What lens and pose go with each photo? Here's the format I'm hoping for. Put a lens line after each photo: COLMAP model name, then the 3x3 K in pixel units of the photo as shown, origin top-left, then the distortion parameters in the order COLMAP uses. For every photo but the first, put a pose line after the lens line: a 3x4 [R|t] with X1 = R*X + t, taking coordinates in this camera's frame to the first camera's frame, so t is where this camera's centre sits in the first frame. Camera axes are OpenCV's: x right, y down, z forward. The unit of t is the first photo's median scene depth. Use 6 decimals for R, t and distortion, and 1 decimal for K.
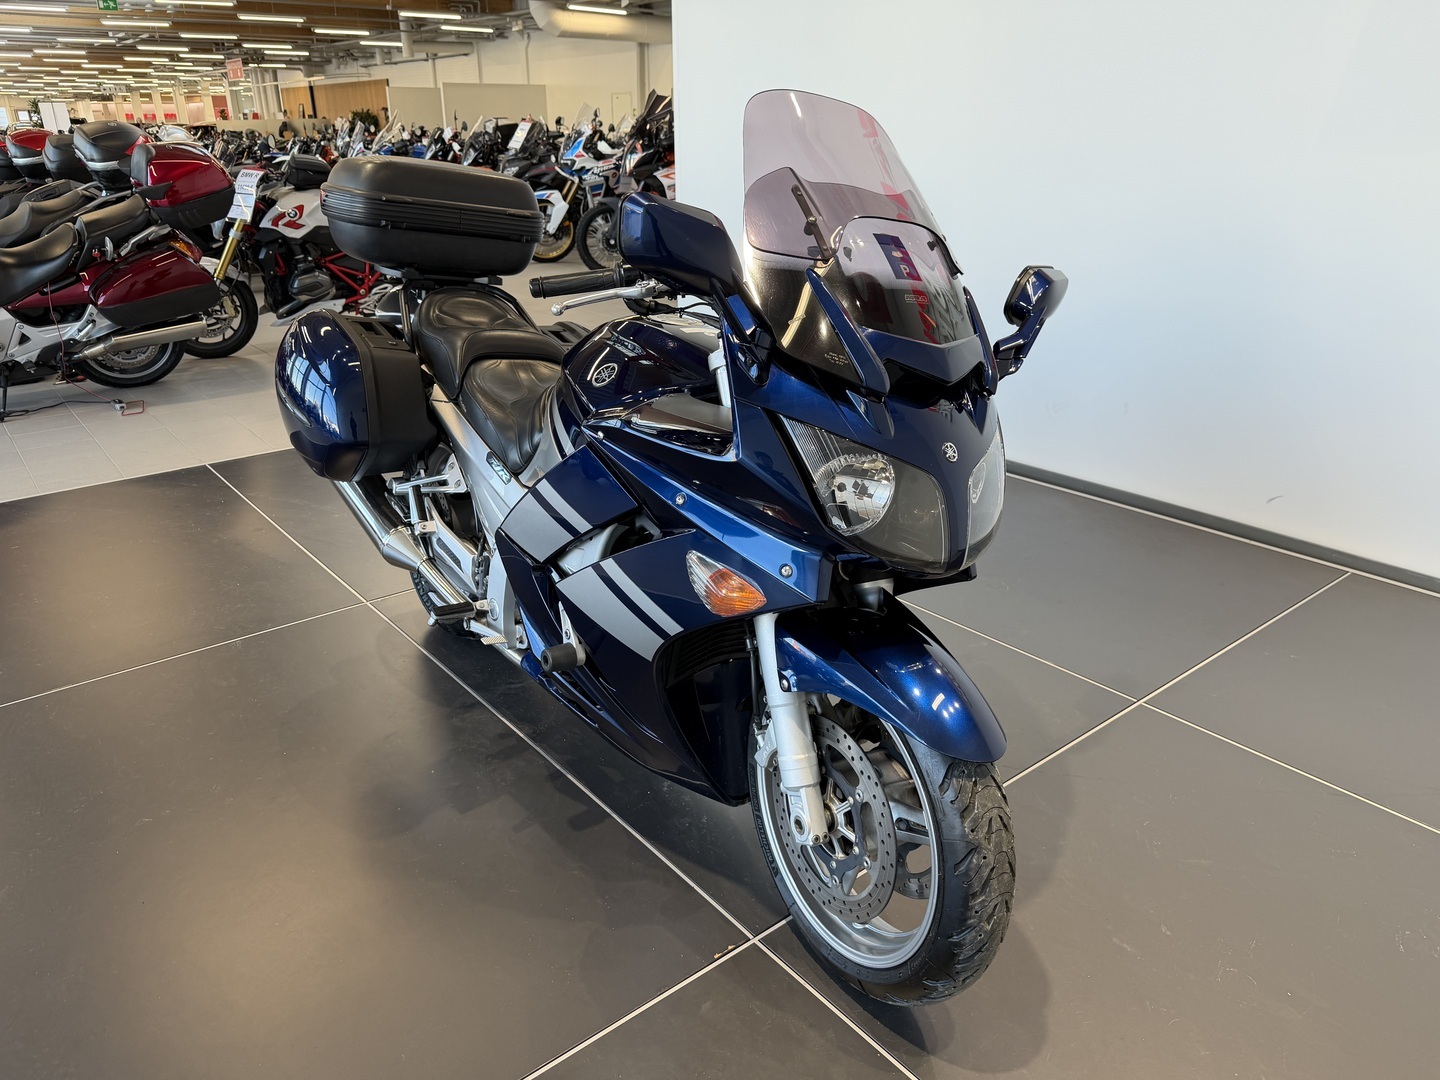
lens RADIAL K [[1021.3, 0, 731.5], [0, 1021.3, 530.0], [0, 0, 1]] dist [0.076397, -0.002004]
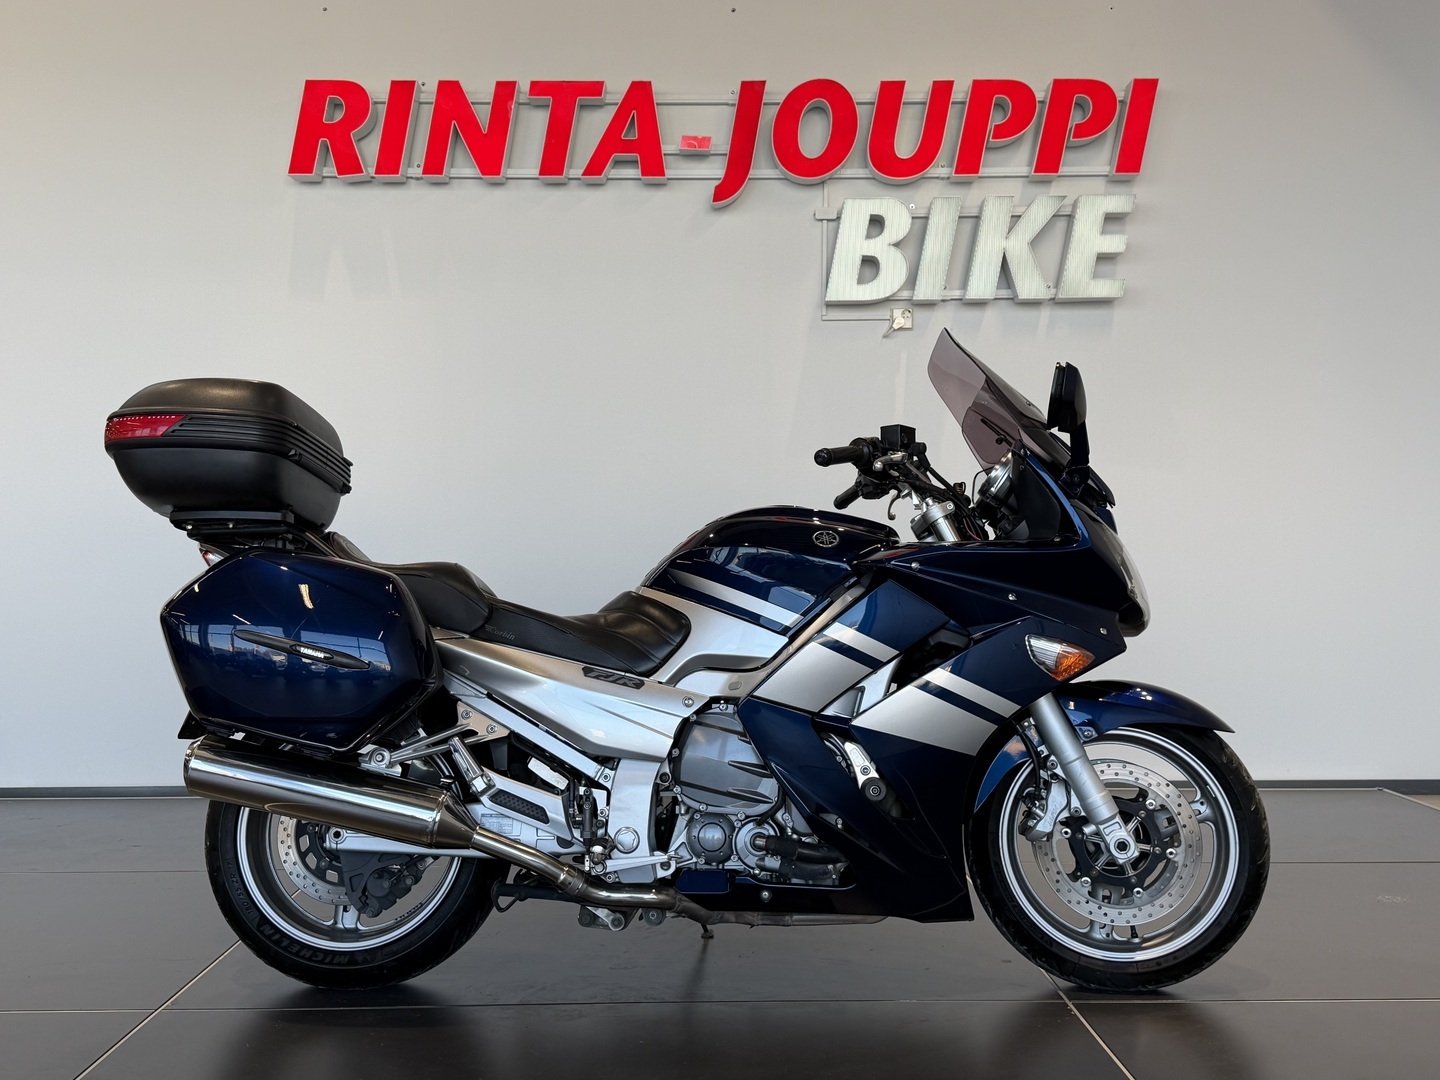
lens RADIAL K [[1461.7, 0, 720.0], [0, 1461.7, 540.0], [0, 0, 1]] dist [0.132715, -0.004686]
pose [[0.623675, 0.003297, 0.781677, -1.092471], [0.289501, 0.927907, -0.234898, 0.147451], [-0.726098, 0.372797, 0.577758, 0.110057]]
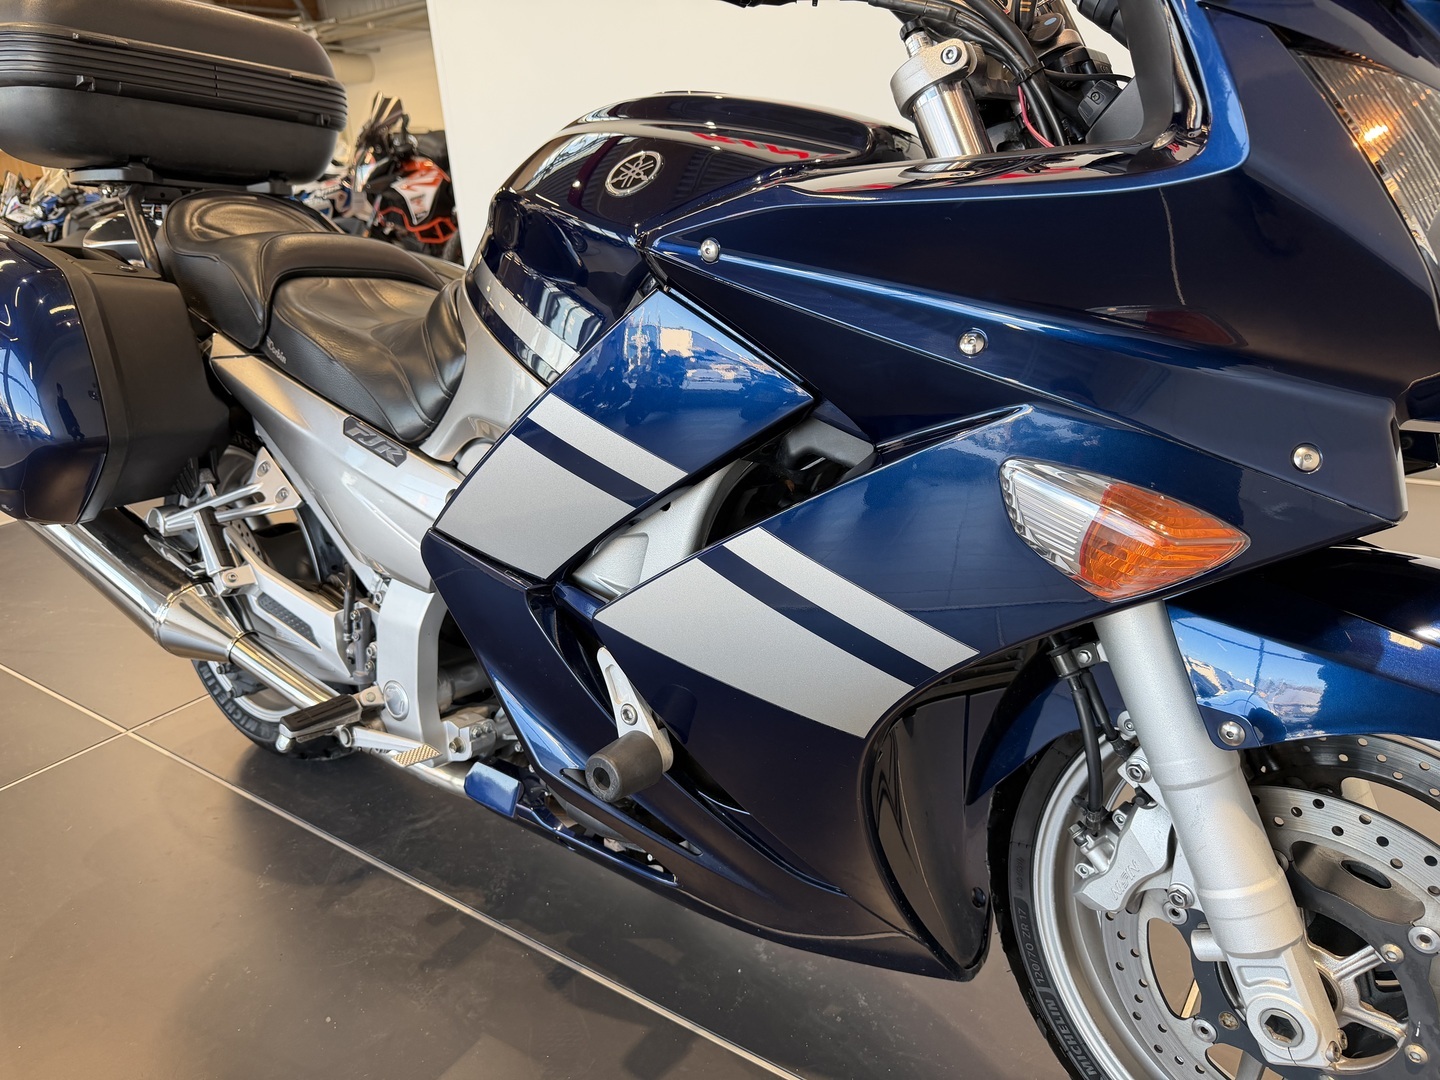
lens RADIAL K [[1035.9, 0, 720.0], [0, 1035.9, 540.0], [0, 0, 1]] dist [-0.000058, 0.001982]
pose [[0.964720, -0.142428, 0.221425, -0.162759], [0.150534, 0.988401, -0.020086, 0.027600], [-0.215996, 0.052709, 0.974971, 0.386305]]
